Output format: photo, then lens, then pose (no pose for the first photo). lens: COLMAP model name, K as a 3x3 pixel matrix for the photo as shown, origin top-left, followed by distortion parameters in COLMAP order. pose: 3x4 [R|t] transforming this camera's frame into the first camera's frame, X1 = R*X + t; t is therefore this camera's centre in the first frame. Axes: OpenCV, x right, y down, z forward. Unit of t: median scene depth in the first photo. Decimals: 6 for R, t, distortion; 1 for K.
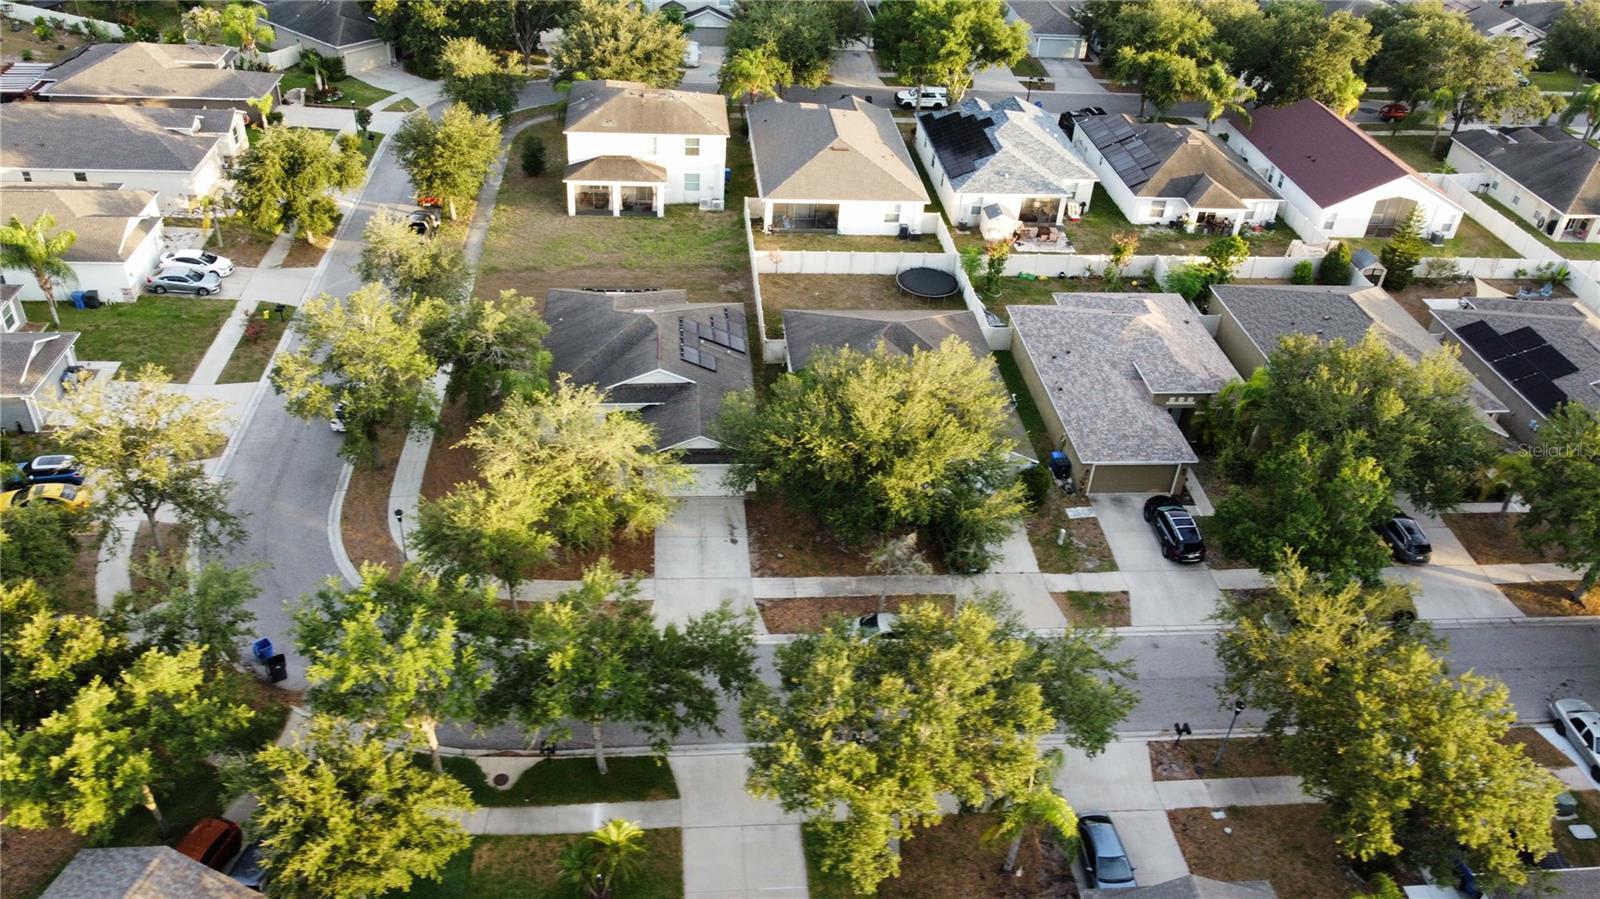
lens RADIAL K [[1218.1, 0, 800.0], [0, 1218.1, 449.5], [0, 0, 1]] dist [-0.009379, 0.010257]
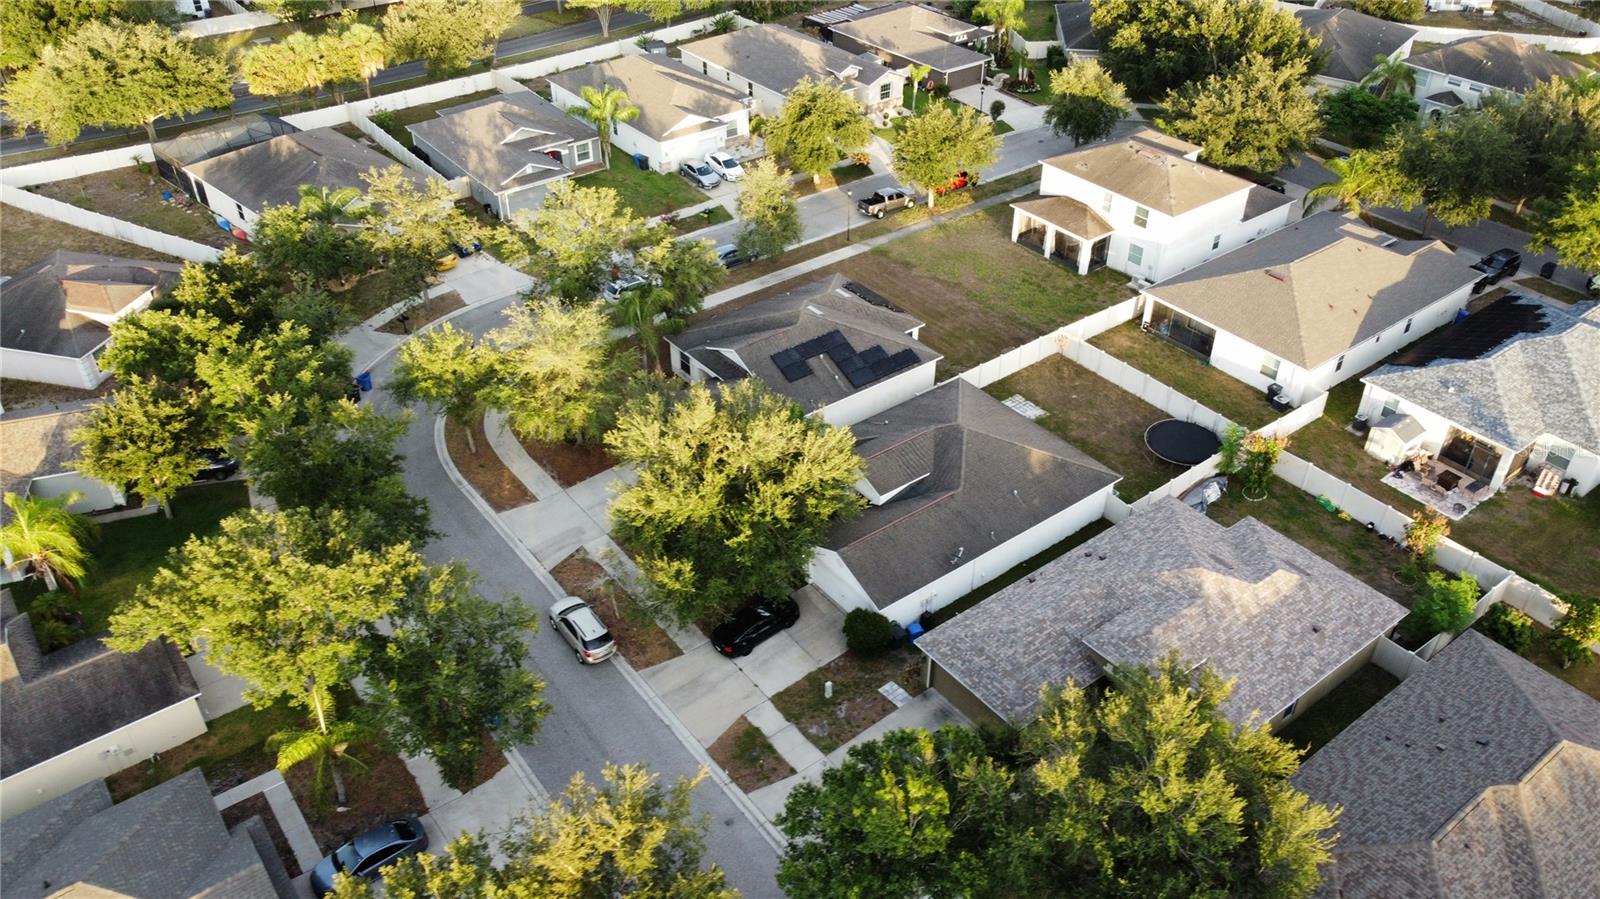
lens RADIAL K [[1218.1, 0, 800.0], [0, 1218.1, 449.5], [0, 0, 1]] dist [-0.009379, 0.010257]
pose [[0.525653, 0.447214, -0.723663, 0.518443], [-0.458135, 0.865592, 0.202145, -0.166489], [0.716799, 0.225278, 0.659886, 0.256592]]
